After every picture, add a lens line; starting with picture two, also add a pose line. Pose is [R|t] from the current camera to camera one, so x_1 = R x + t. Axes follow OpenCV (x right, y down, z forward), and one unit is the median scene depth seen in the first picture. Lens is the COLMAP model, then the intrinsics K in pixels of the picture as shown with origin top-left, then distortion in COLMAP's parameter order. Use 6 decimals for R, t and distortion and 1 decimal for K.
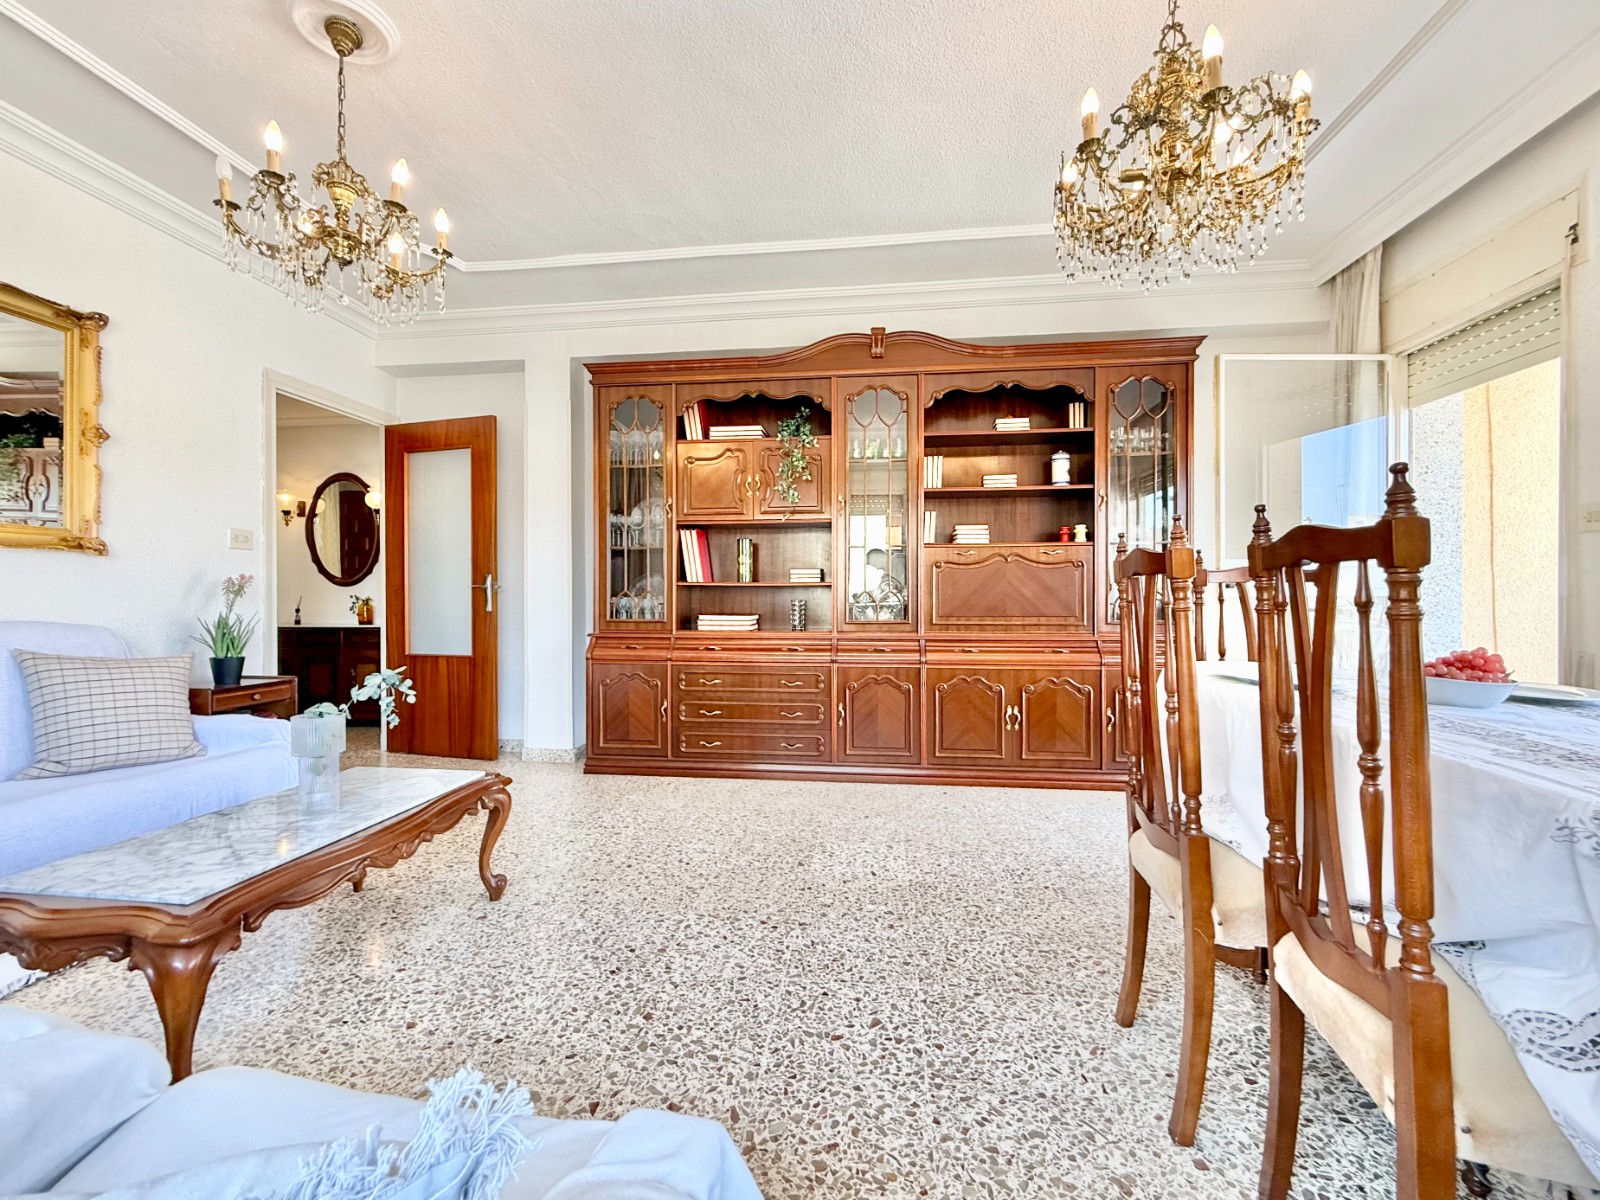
lens RADIAL K [[696.5, 0, 792.7], [0, 696.5, 599.2], [0, 0, 1]] dist [0.000144, -0.000087]
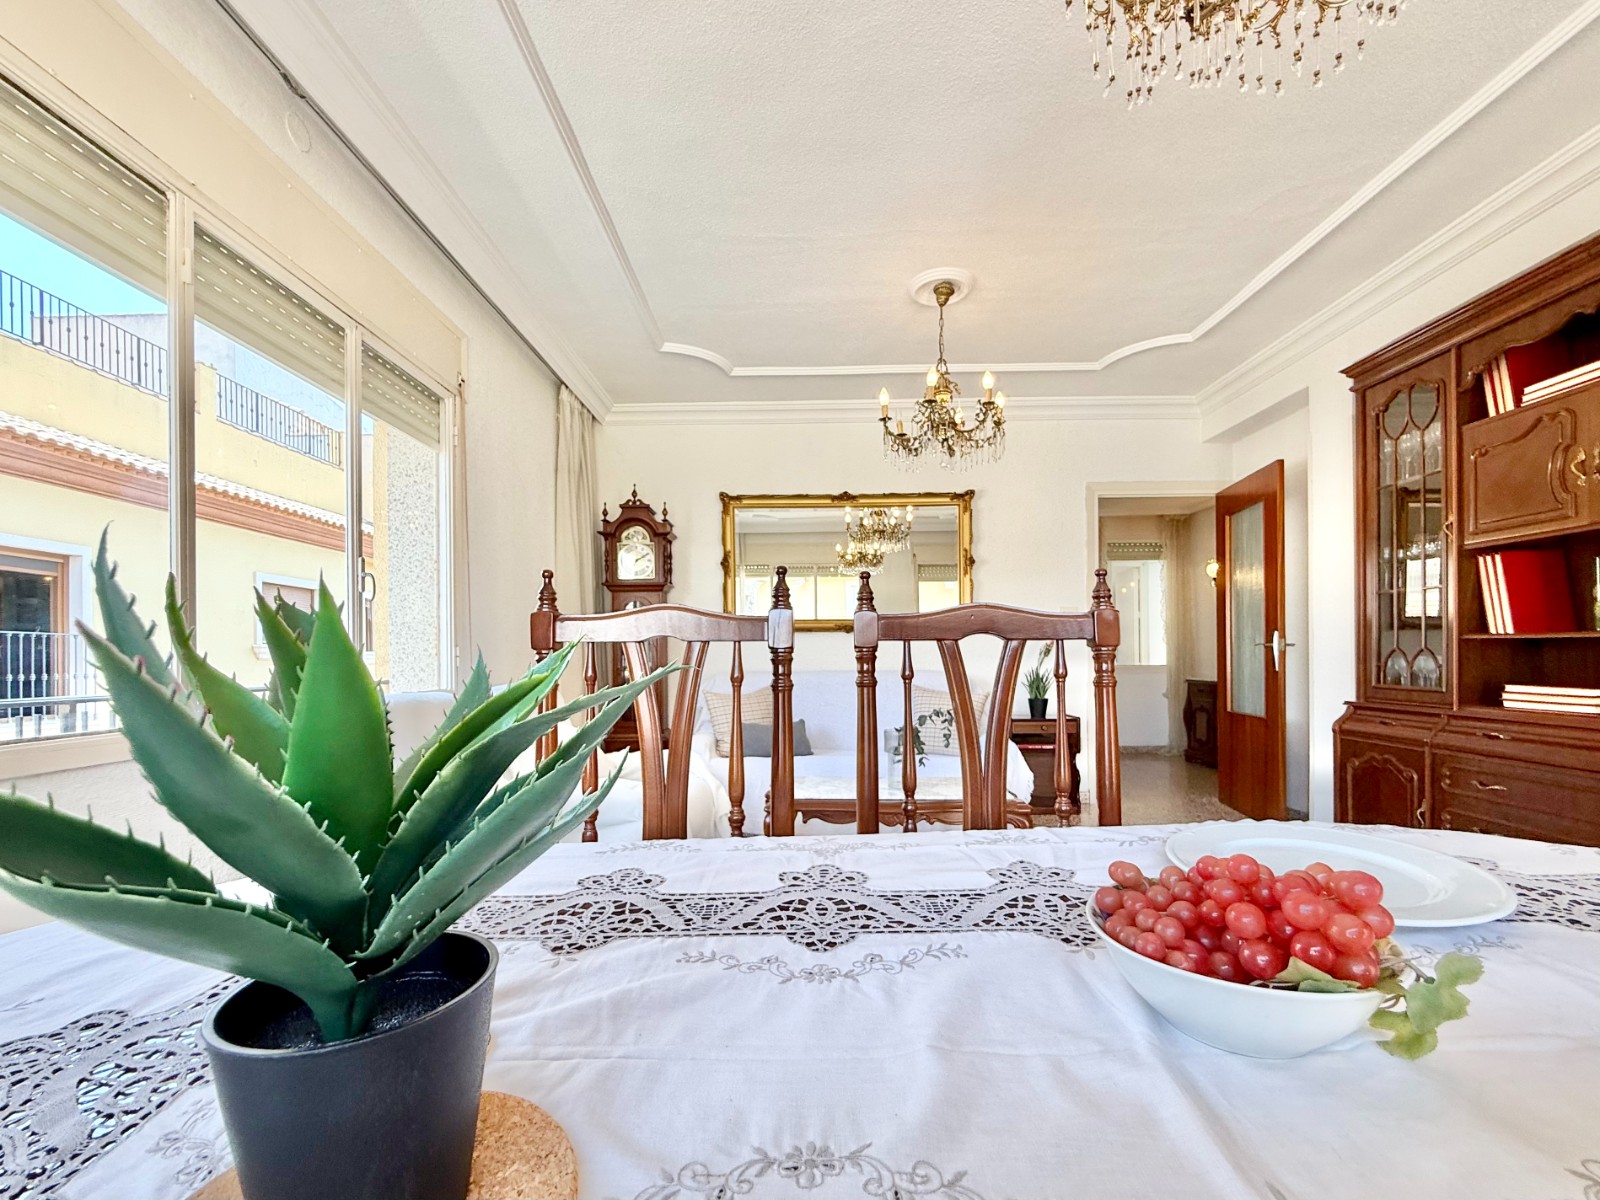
lens RADIAL K [[698.7, 0, 792.3], [0, 698.7, 657.8], [0, 0, 1]] dist [0.001144, 0.000138]
pose [[0.103228, 0.003129, -0.994653, 0.505399], [0.003354, 0.999988, 0.003494, -0.007020], [0.994652, -0.003697, 0.103216, 0.304341]]
